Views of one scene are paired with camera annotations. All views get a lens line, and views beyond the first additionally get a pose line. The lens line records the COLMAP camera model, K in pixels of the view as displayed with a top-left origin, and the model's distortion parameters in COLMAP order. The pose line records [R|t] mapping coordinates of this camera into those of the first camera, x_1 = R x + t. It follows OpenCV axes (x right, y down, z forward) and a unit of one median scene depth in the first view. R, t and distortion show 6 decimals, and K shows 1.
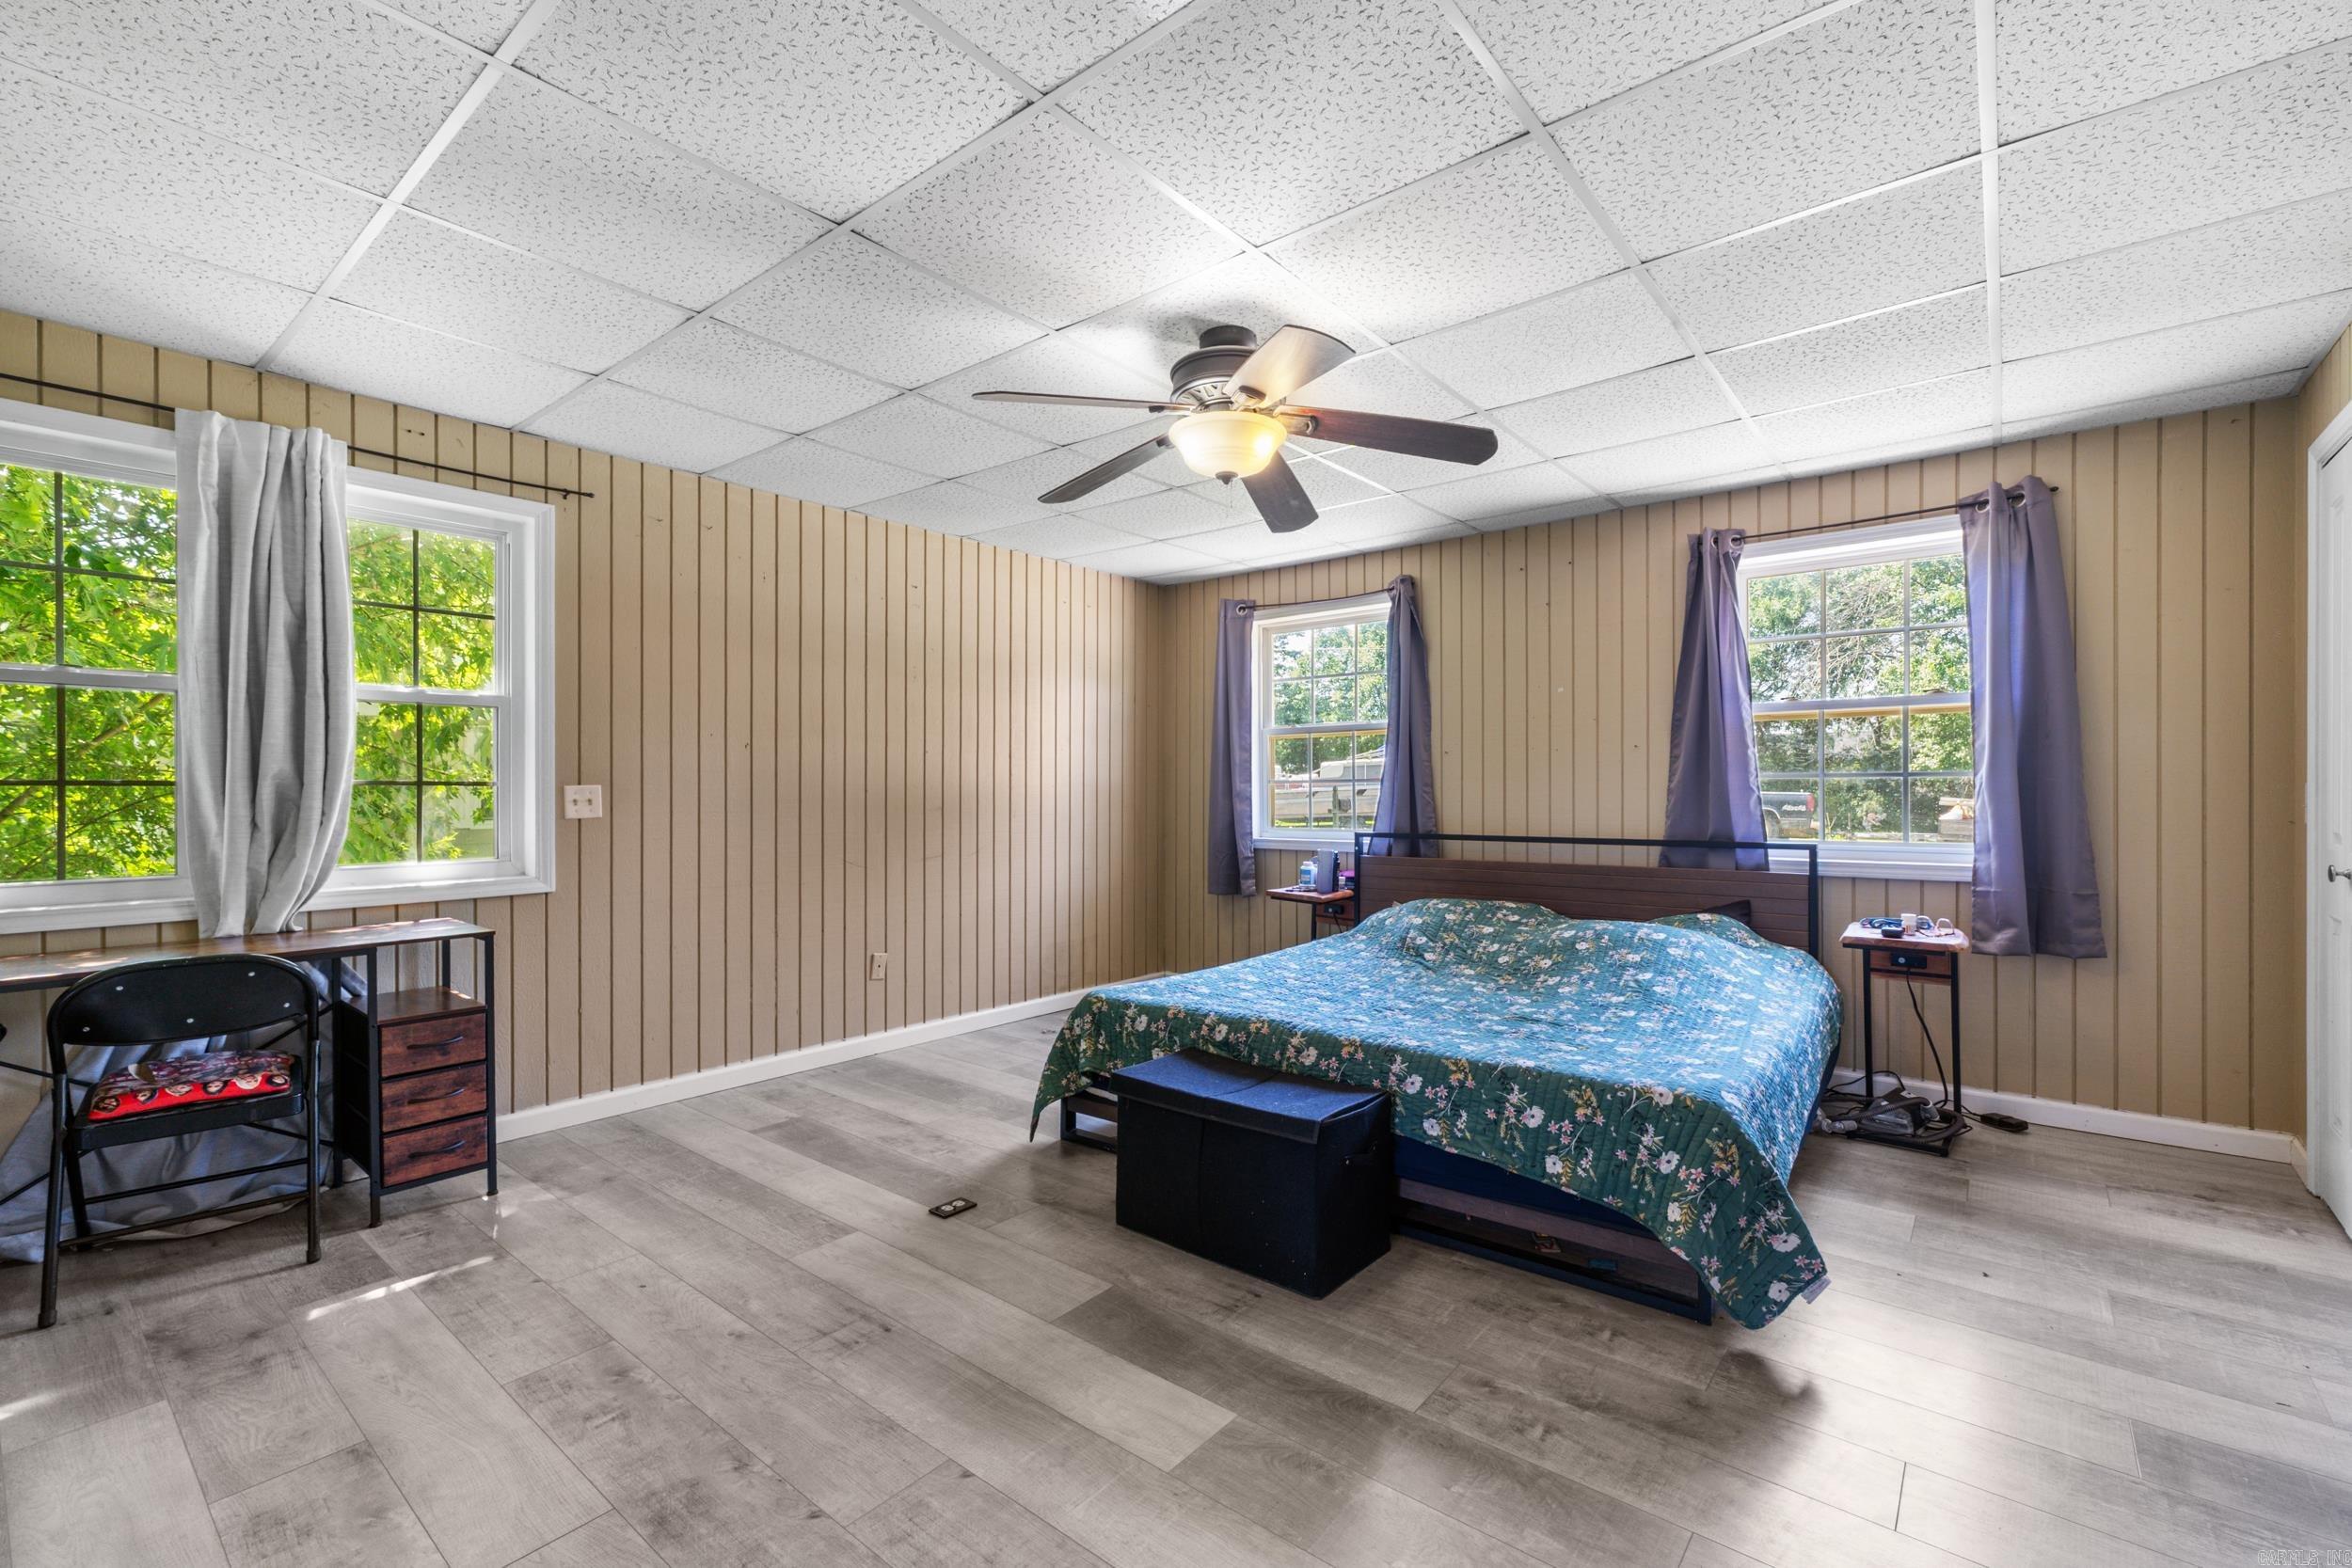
lens RADIAL K [[984.9, 0, 1161.6], [0, 984.9, 780.2], [0, 0, 1]] dist [0.001529, 0.000639]
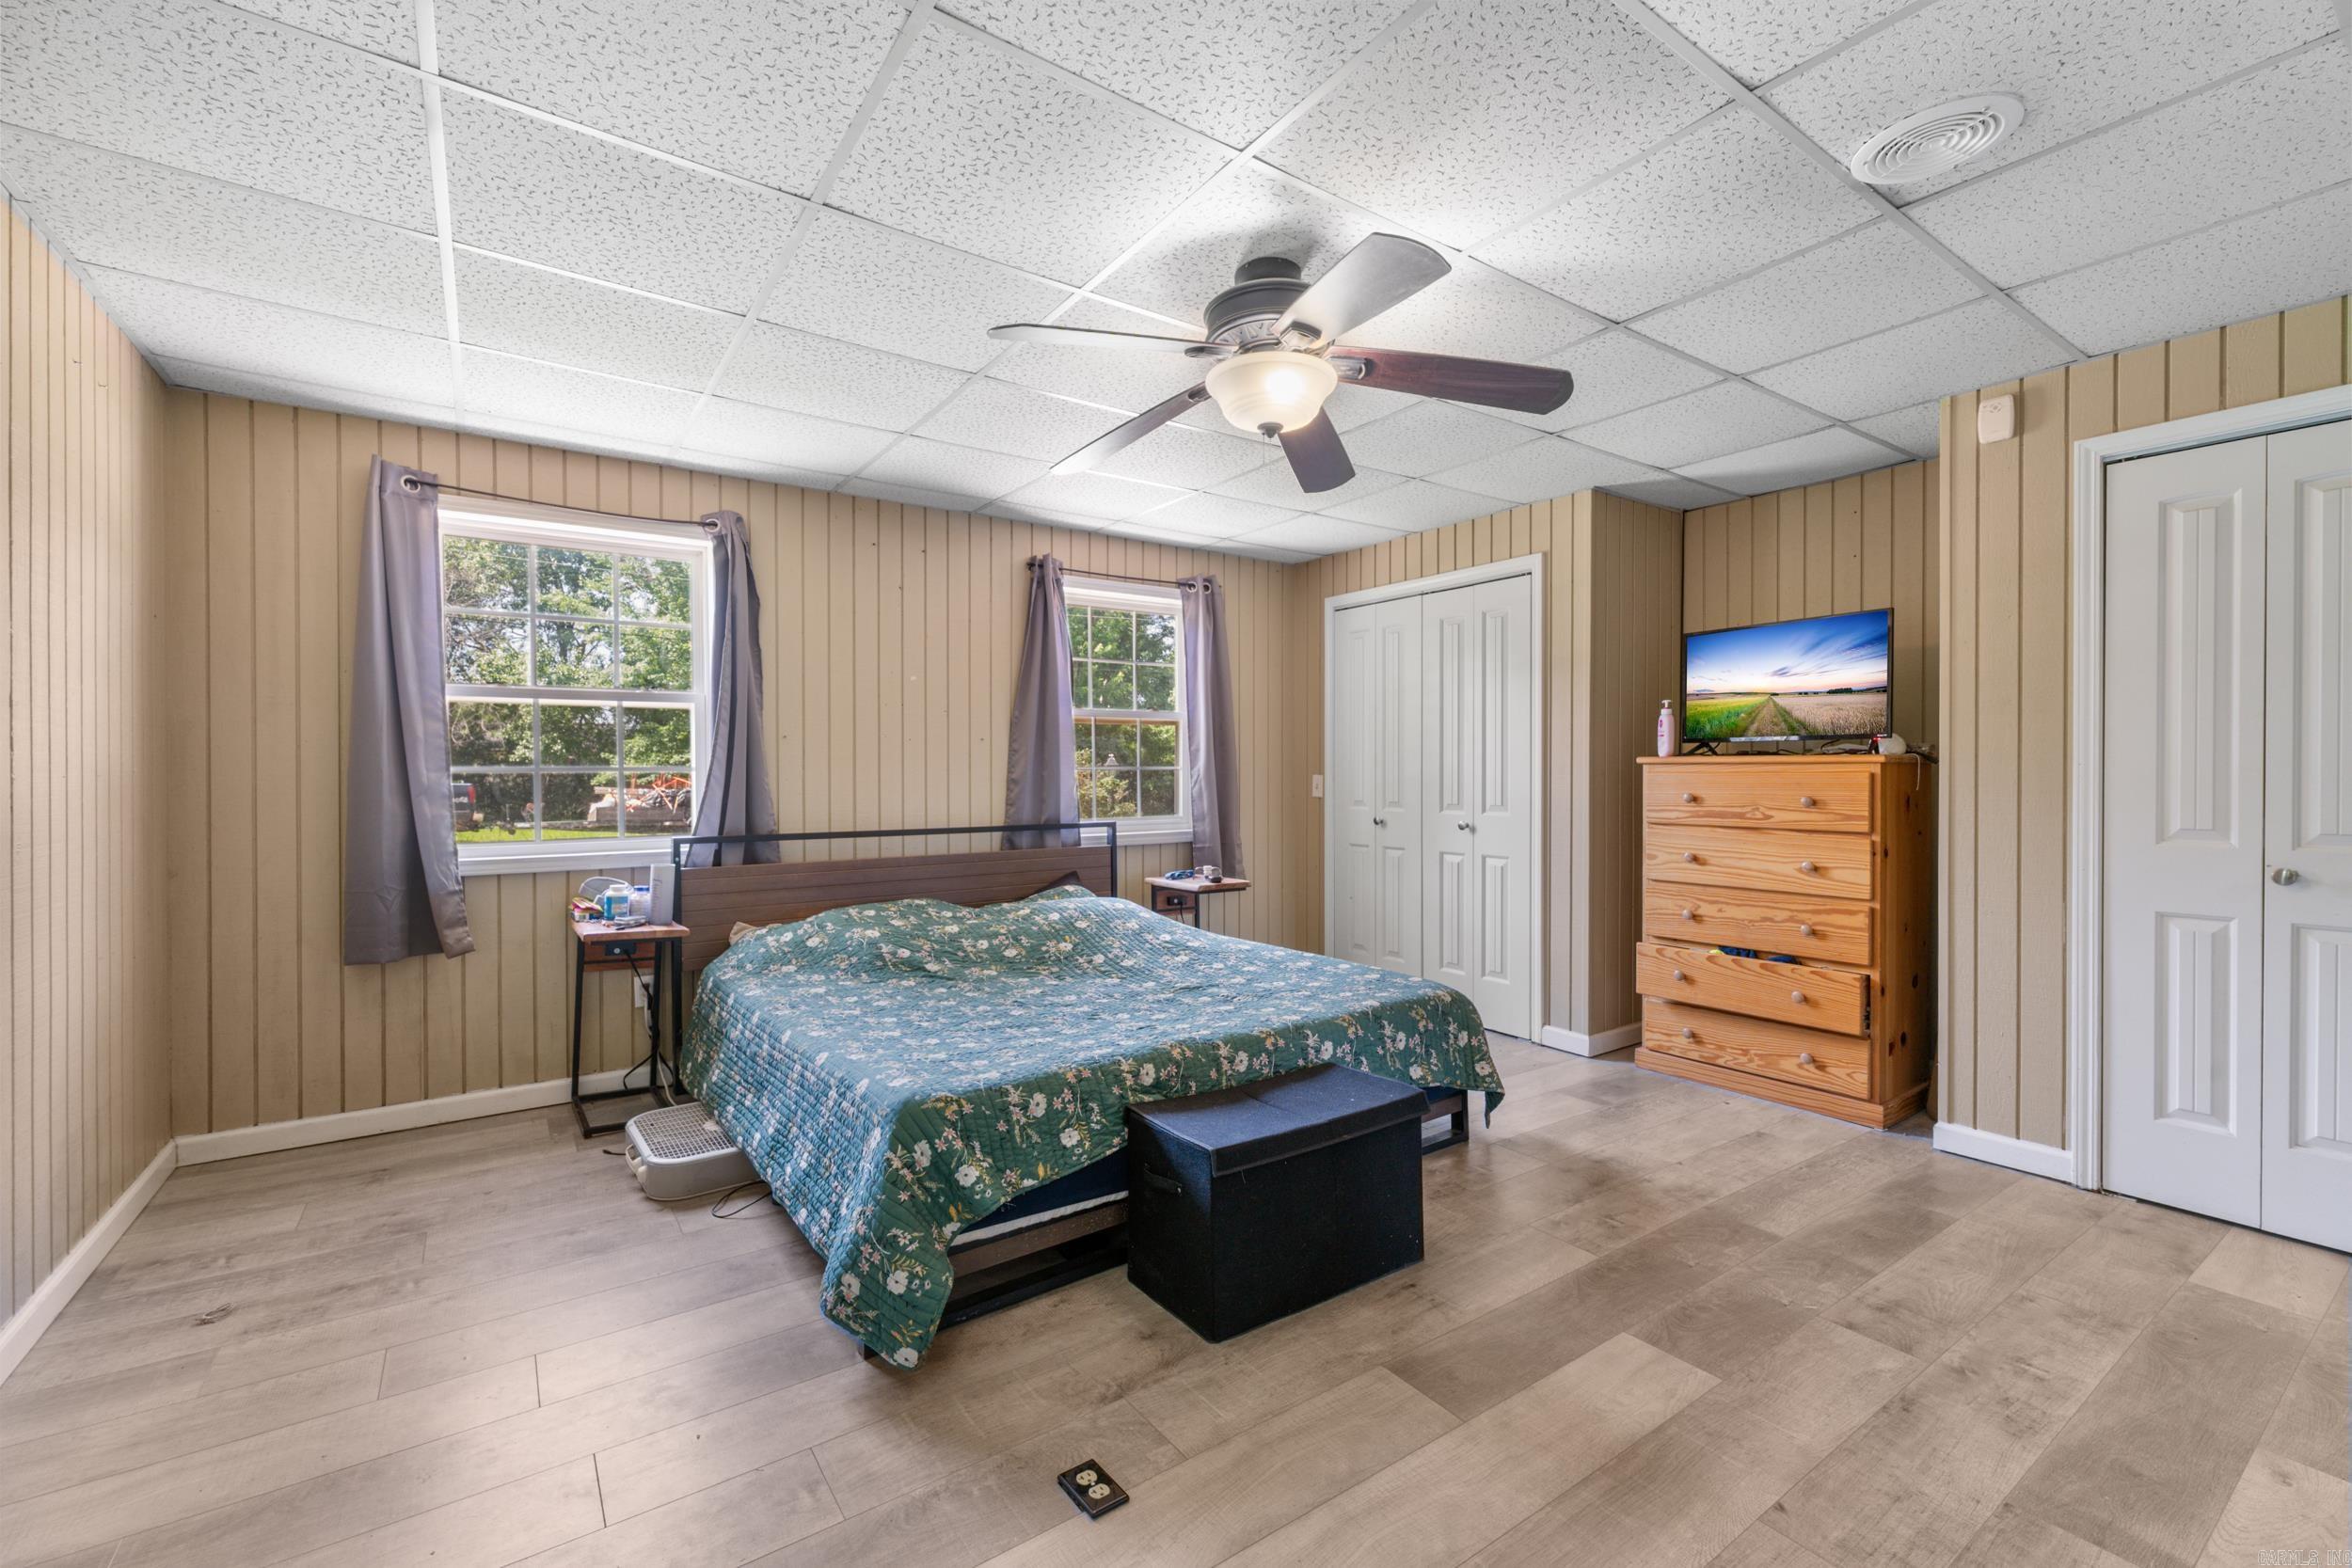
lens RADIAL K [[984.9, 0, 1187.6], [0, 984.9, 770.9], [0, 0, 1]] dist [0.001529, 0.000639]
pose [[0.273073, 0.006238, 0.961973, -0.565507], [-0.006037, 0.999970, -0.004771, 0.004154], [-0.961974, -0.004505, 0.273102, 0.577494]]
